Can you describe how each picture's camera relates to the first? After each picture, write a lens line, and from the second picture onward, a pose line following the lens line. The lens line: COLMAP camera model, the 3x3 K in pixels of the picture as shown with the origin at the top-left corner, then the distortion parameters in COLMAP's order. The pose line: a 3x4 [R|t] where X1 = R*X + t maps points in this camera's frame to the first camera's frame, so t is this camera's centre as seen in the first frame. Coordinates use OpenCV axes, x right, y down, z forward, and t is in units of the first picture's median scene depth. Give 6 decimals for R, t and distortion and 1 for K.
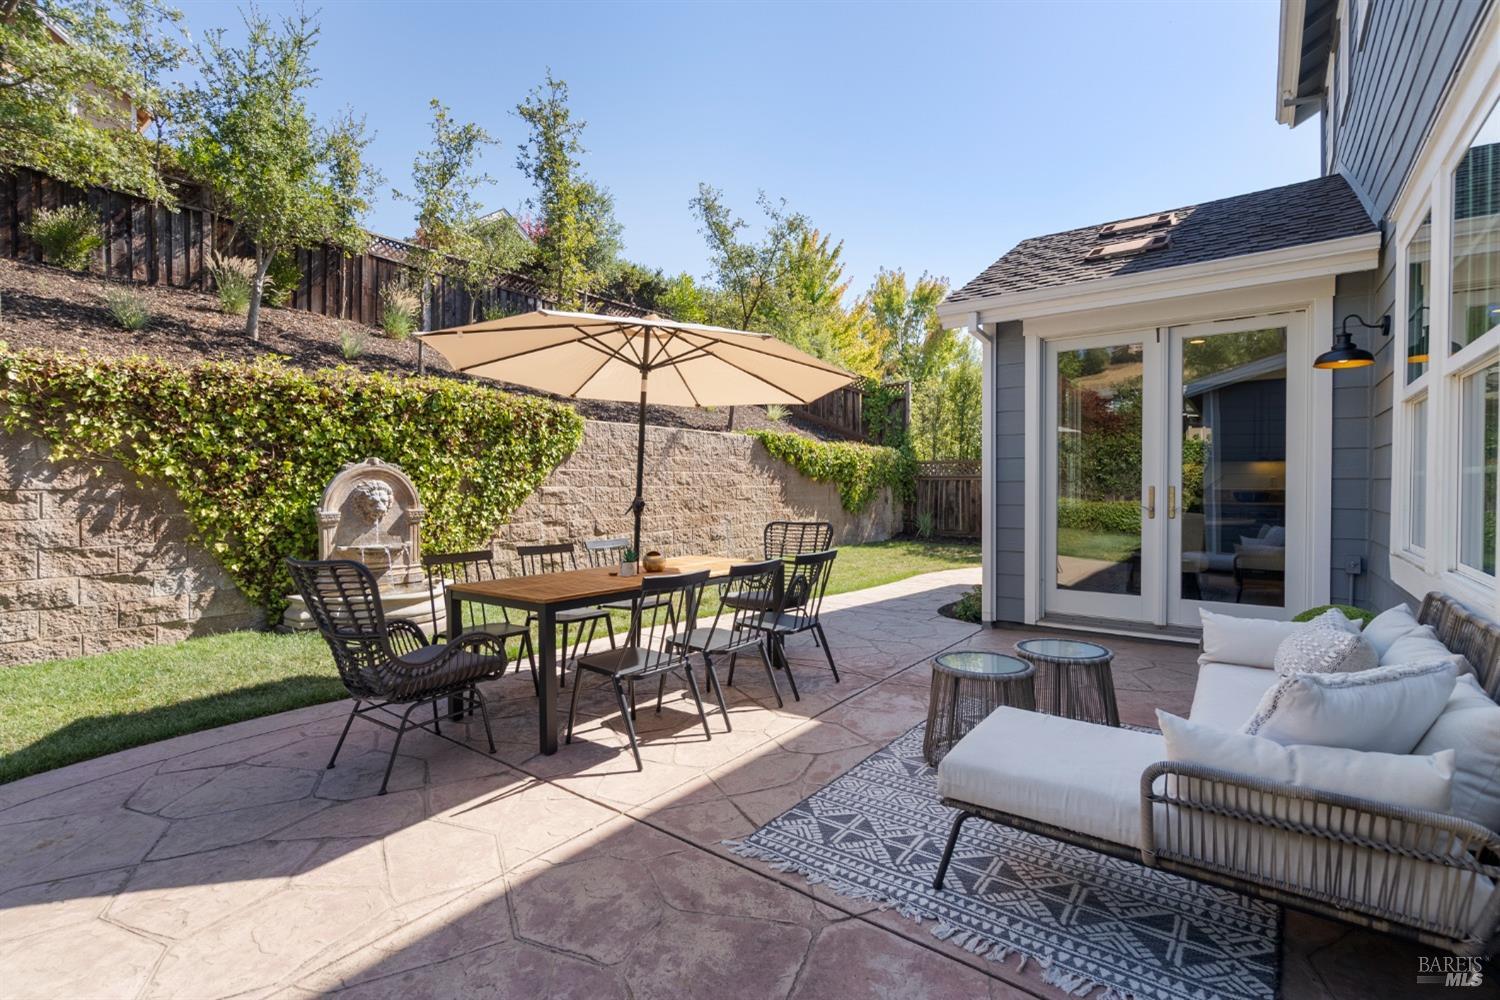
lens RADIAL K [[687.8, 0, 739.1], [0, 687.8, 508.9], [0, 0, 1]] dist [-0.012282, -0.000191]
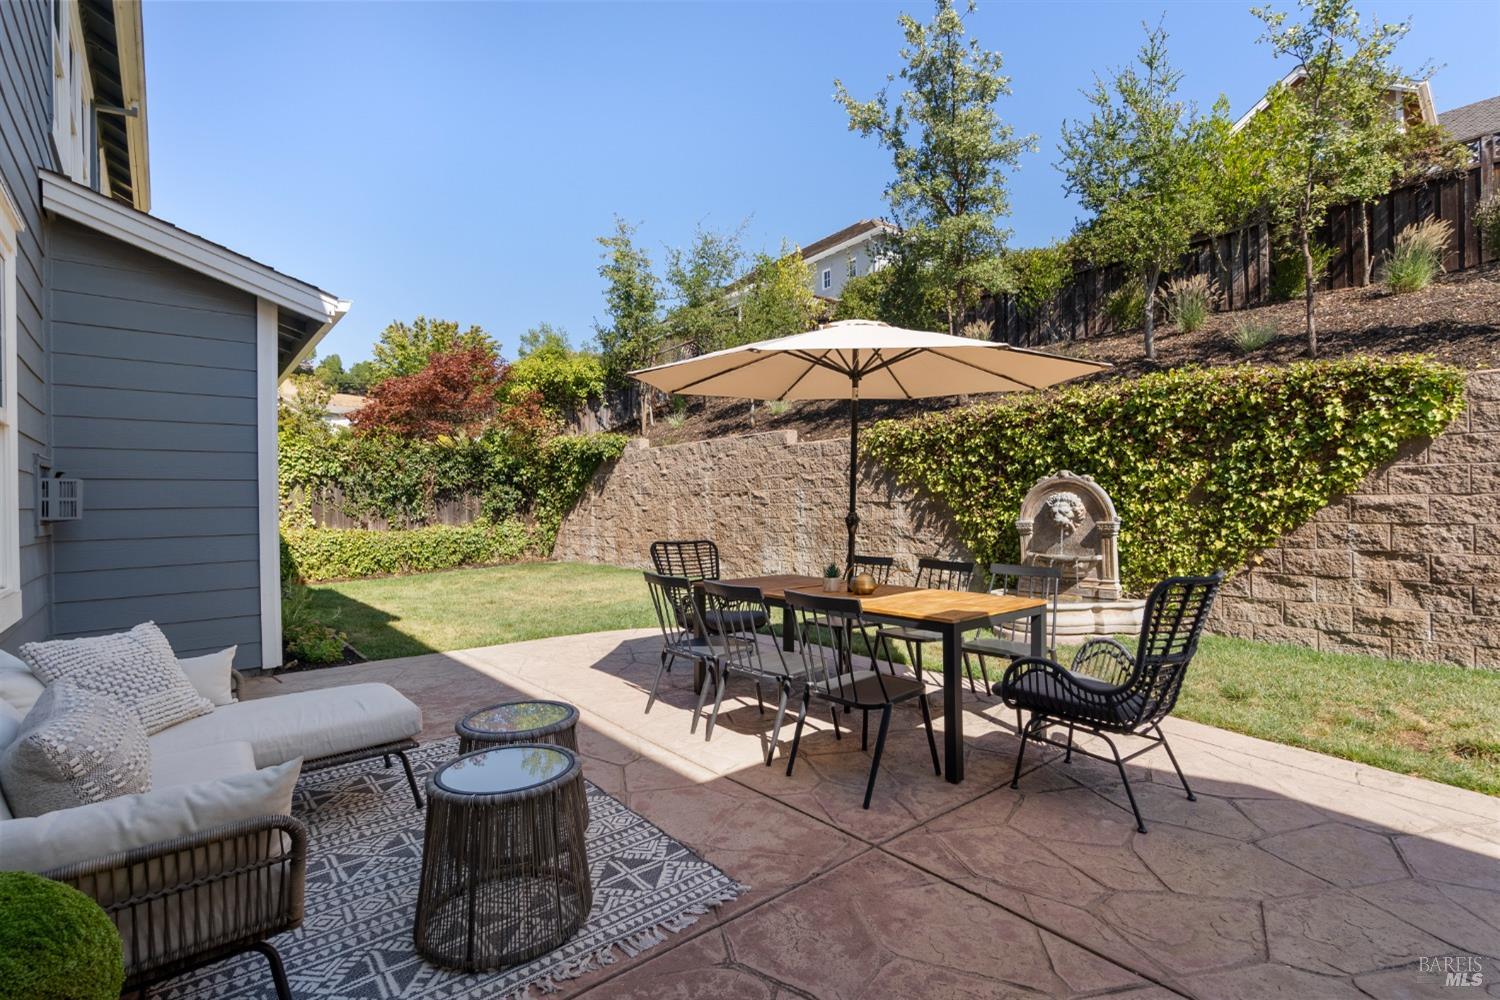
lens RADIAL K [[687.8, 0, 741.7], [0, 687.8, 489.3], [0, 0, 1]] dist [-0.012282, -0.000191]
pose [[-0.231934, -0.014775, -0.972619, 0.675046], [-0.020791, 0.999732, -0.010229, -0.029173], [0.972509, 0.017849, -0.232179, 0.886957]]
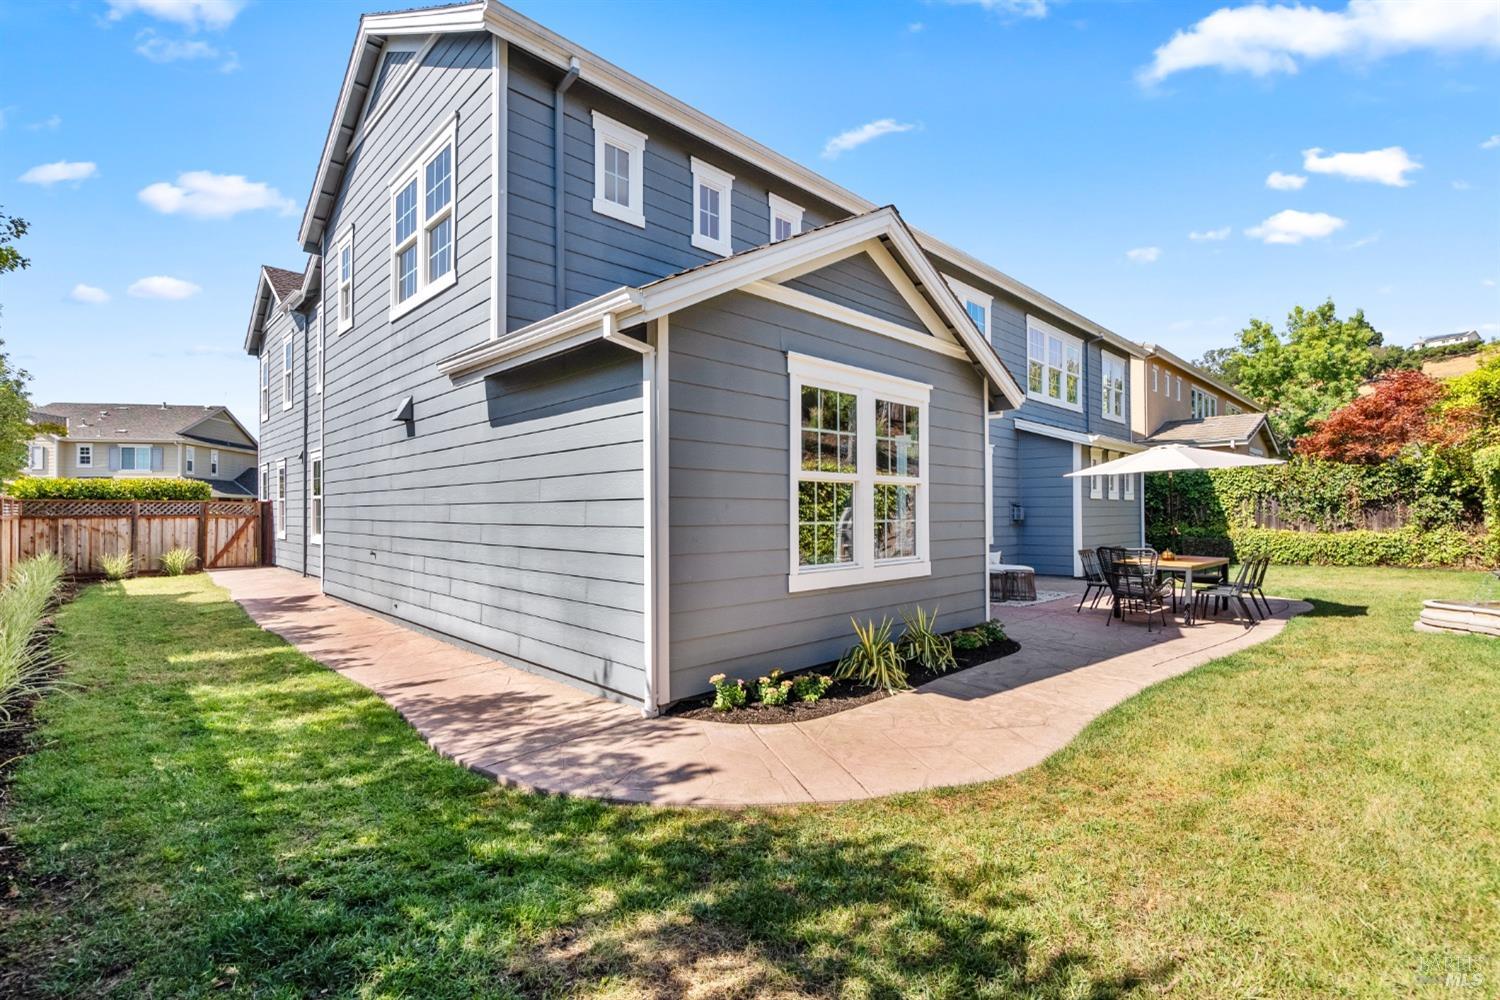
lens RADIAL K [[687.8, 0, 750.8], [0, 687.8, 505.2], [0, 0, 1]] dist [-0.012282, -0.000191]
pose [[-0.988240, 0.002627, 0.152888, 0.681433], [0.006673, 0.999641, 0.025952, -0.056096], [-0.152765, 0.026667, -0.987903, 1.476322]]
